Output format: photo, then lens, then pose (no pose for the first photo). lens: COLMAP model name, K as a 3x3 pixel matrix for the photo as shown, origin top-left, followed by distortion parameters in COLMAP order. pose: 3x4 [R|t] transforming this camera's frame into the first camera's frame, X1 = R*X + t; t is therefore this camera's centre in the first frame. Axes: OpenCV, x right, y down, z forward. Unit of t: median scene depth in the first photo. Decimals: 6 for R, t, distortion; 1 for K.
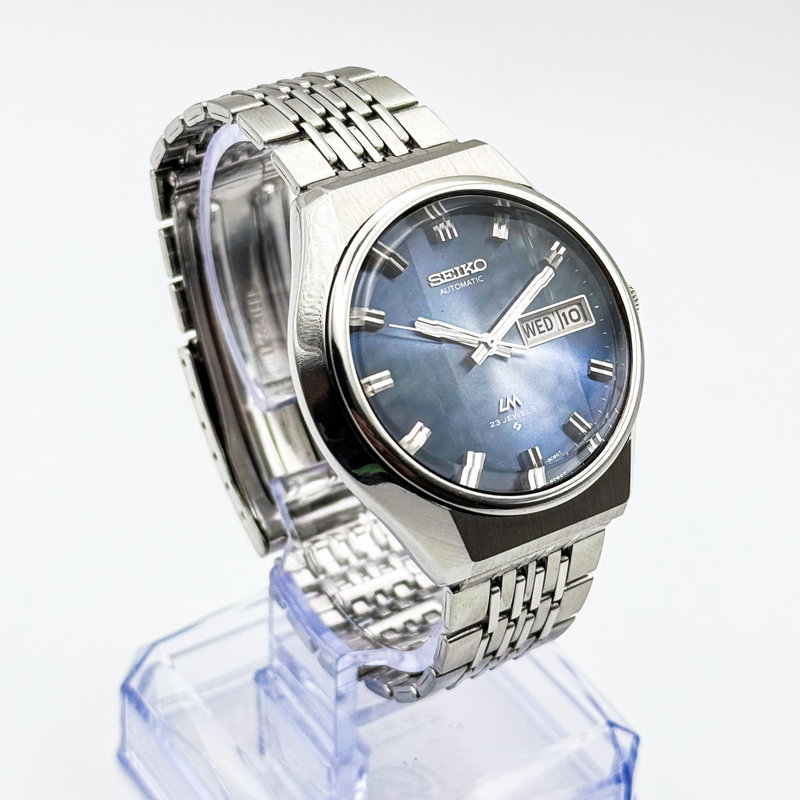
lens RADIAL K [[2158.4, 0, 400.0], [0, 2158.4, 400.0], [0, 0, 1]] dist [0.039101, -0.313523]
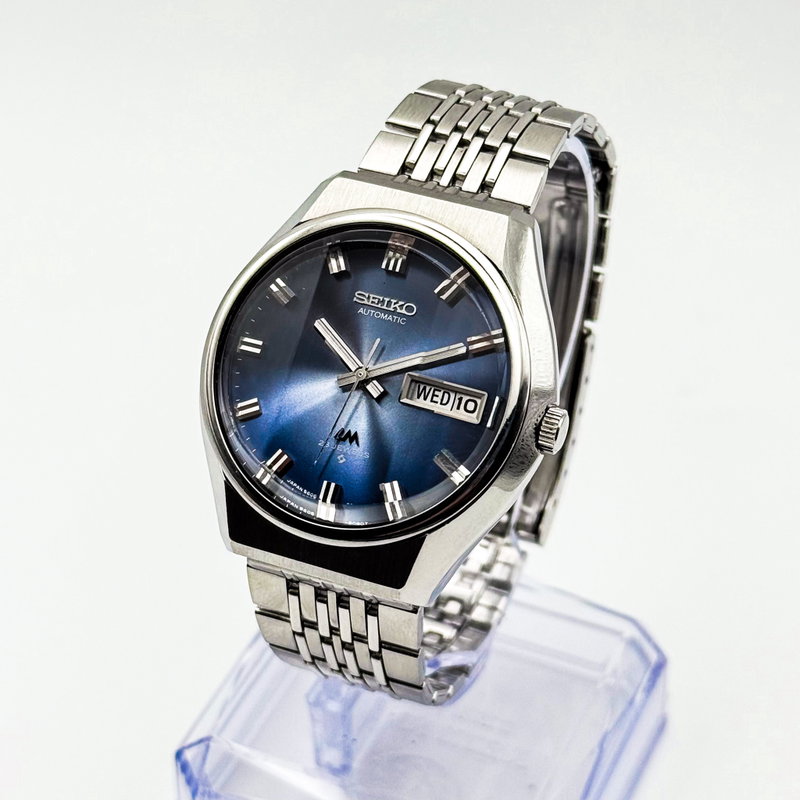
lens RADIAL K [[2158.4, 0, 400.0], [0, 2158.4, 400.0], [0, 0, 1]] dist [0.039101, -0.313523]
pose [[0.567877, 0.496982, -0.656144, 0.706384], [-0.476393, 0.848513, 0.230381, -0.252780], [0.671242, 0.181755, 0.718609, 0.275356]]
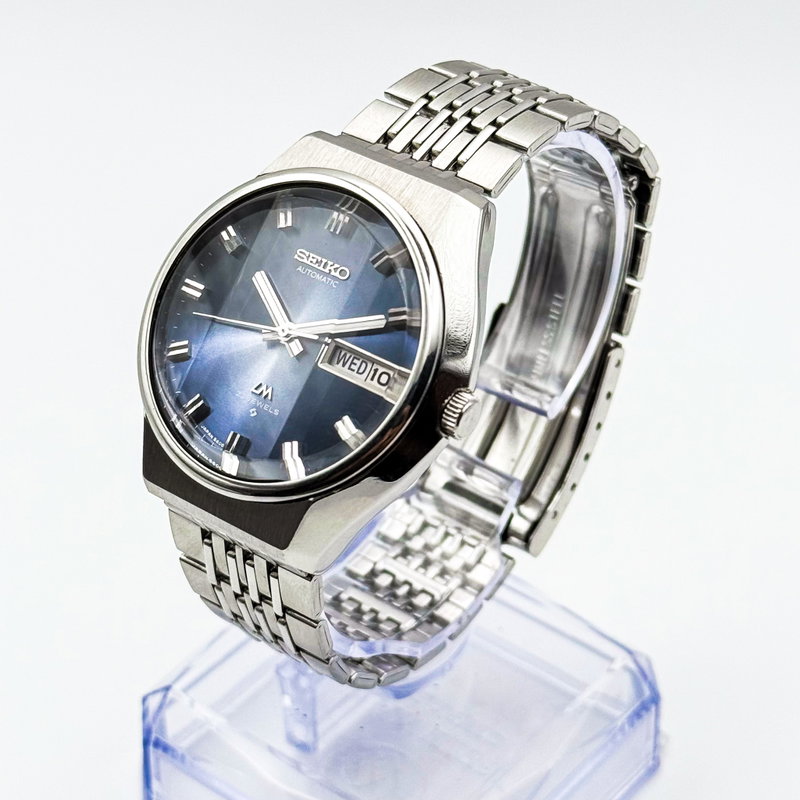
lens RADIAL K [[2158.4, 0, 400.0], [0, 2158.4, 400.0], [0, 0, 1]] dist [0.039101, -0.313523]
pose [[0.338337, 0.550859, -0.762943, 0.825152], [-0.547364, 0.774695, 0.316608, -0.341569], [0.765454, 0.310487, 0.563629, 0.469211]]
